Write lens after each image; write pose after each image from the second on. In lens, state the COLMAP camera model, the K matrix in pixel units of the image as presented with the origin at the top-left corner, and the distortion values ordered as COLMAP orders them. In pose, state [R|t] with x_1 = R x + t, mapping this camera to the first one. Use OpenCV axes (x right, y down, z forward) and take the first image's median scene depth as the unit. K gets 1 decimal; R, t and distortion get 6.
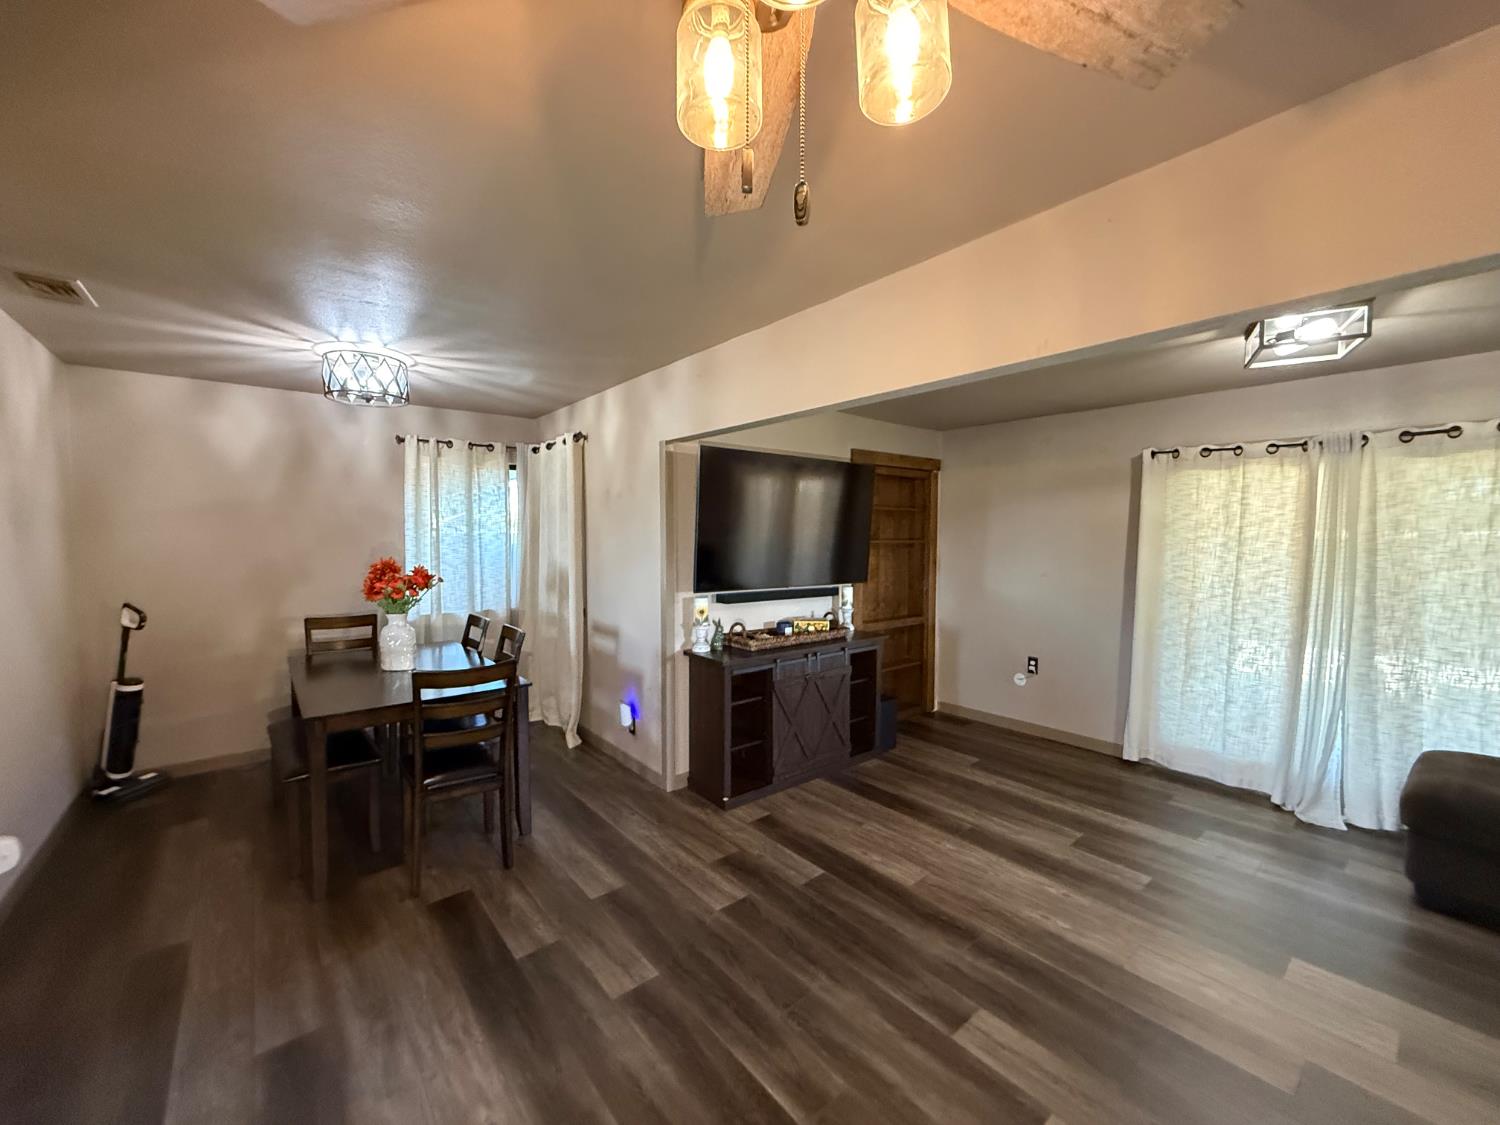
lens RADIAL K [[597.5, 0, 744.5], [0, 597.5, 563.1], [0, 0, 1]] dist [-0.001197, 0.000142]
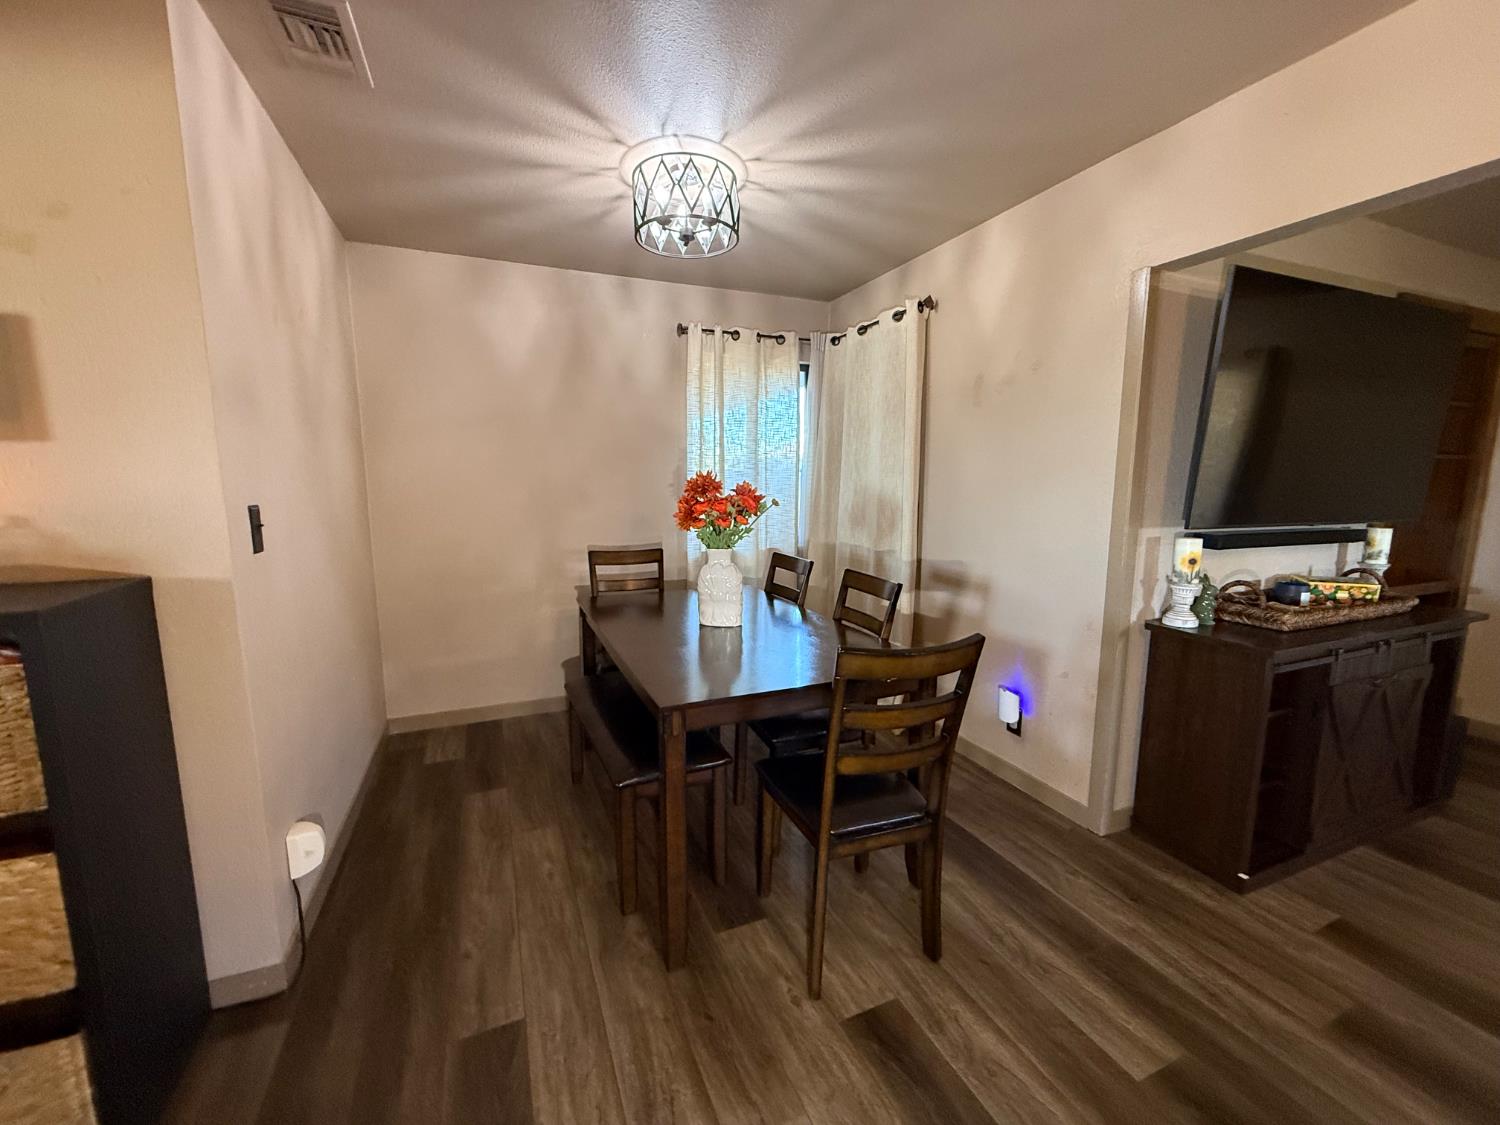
lens RADIAL K [[597.5, 0, 744.5], [0, 597.5, 563.1], [0, 0, 1]] dist [-0.001197, 0.000142]
pose [[0.960673, 0.038322, -0.275024, -0.332067], [-0.012860, 0.995509, 0.093792, 0.032249], [0.277383, -0.086566, 0.956852, 0.295214]]
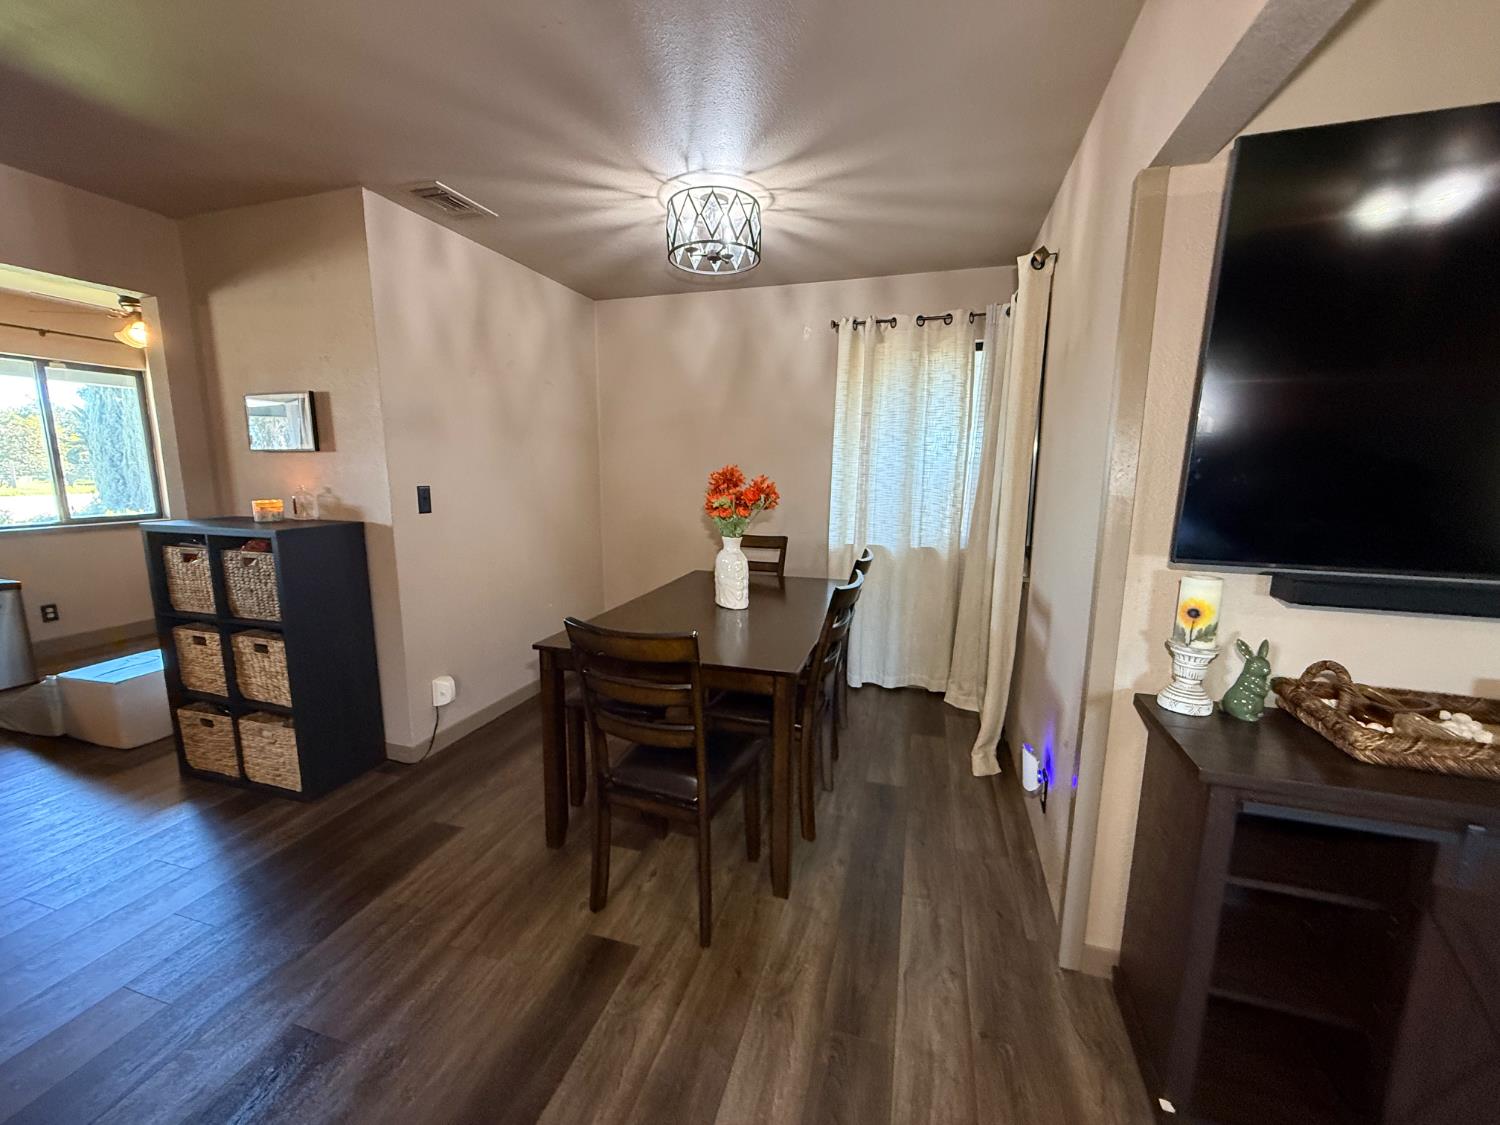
lens RADIAL K [[597.5, 0, 744.1], [0, 597.5, 561.7], [0, 0, 1]] dist [-0.001197, 0.000142]
pose [[0.559379, 0.136516, -0.817593, 0.076511], [-0.047670, 0.990011, 0.132690, 0.011287], [0.827540, -0.035249, 0.560299, 0.532590]]
